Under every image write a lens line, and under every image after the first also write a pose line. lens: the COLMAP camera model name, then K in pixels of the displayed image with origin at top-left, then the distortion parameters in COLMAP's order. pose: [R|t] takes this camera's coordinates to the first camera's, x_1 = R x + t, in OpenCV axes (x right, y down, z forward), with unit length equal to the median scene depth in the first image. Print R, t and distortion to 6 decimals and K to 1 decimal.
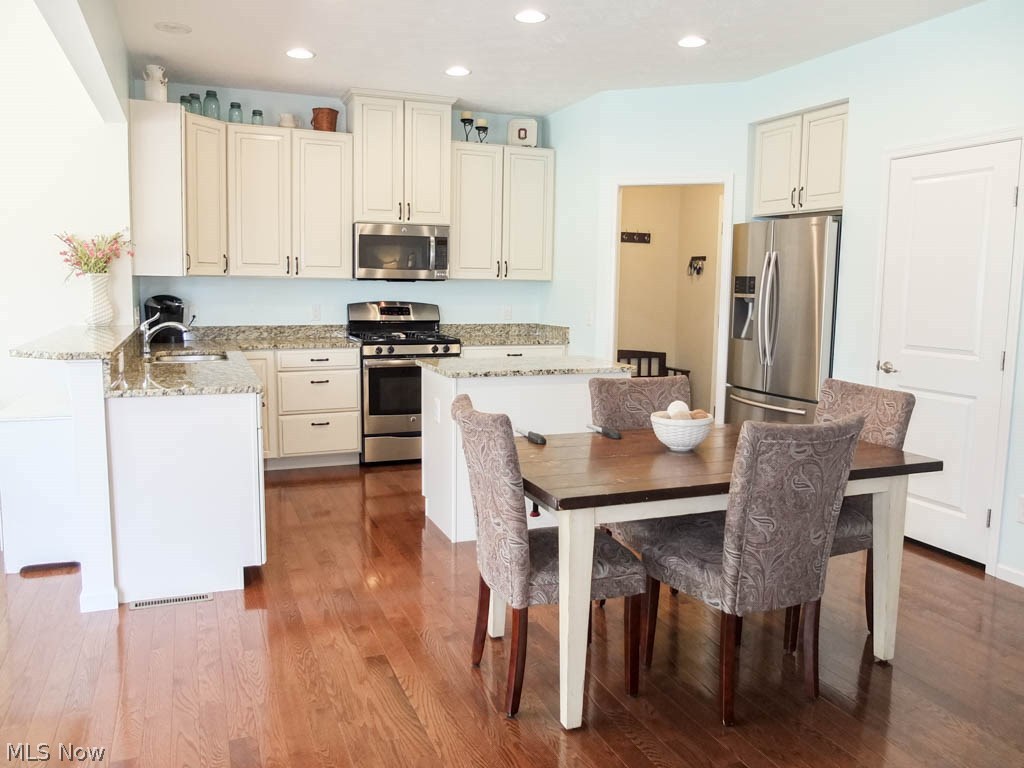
lens RADIAL K [[809.9, 0, 517.4], [0, 809.9, 368.8], [0, 0, 1]] dist [-0.058465, 0.046218]
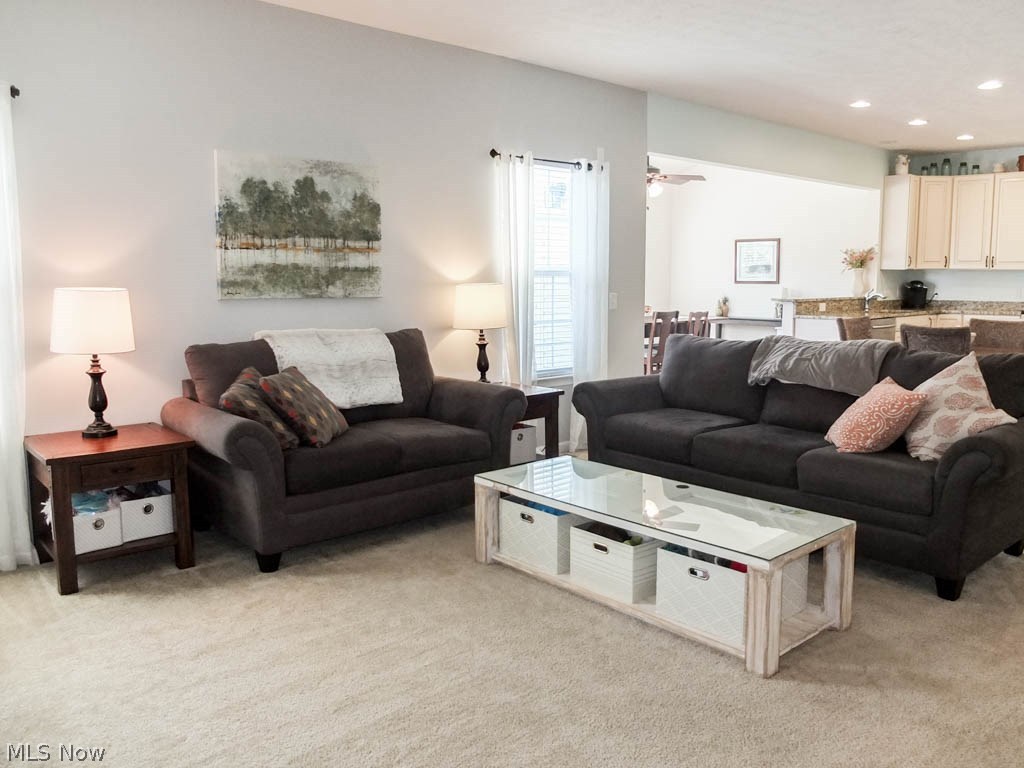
lens RADIAL K [[835.6, 0, 512.0], [0, 835.6, 384.0], [0, 0, 1]] dist [-0.068909, 0.011306]
pose [[0.330981, 0.105610, -0.937709, 0.895052], [-0.089287, 0.992764, 0.080295, 0.060219], [0.939404, 0.057149, 0.338015, -0.375143]]
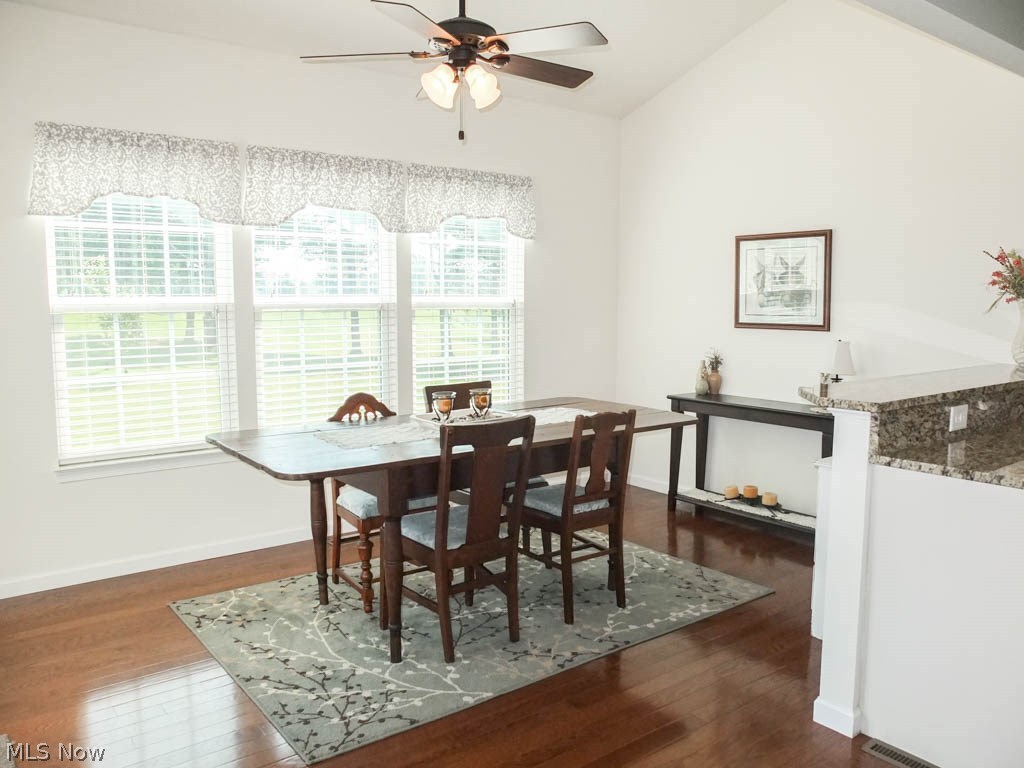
lens RADIAL K [[809.9, 0, 517.4], [0, 809.9, 368.8], [0, 0, 1]] dist [-0.058465, 0.046218]
pose [[0.262382, 0.068546, -0.962527, 0.068245], [-0.097697, 0.994235, 0.044172, -0.029314], [0.960006, 0.082446, 0.267566, 0.255396]]
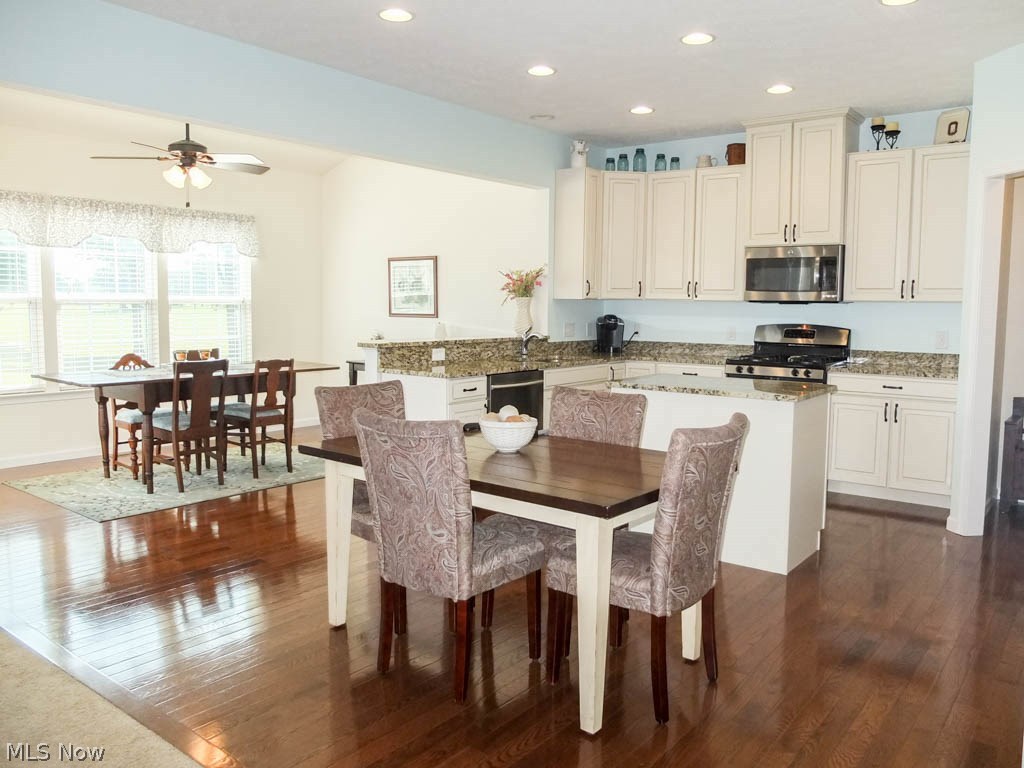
lens RADIAL K [[809.9, 0, 517.4], [0, 809.9, 368.8], [0, 0, 1]] dist [-0.058465, 0.046218]
pose [[0.486372, 0.060511, -0.871654, 0.576293], [-0.093901, 0.995441, 0.016709, -0.013941], [0.868692, 0.073722, 0.489837, 0.237537]]
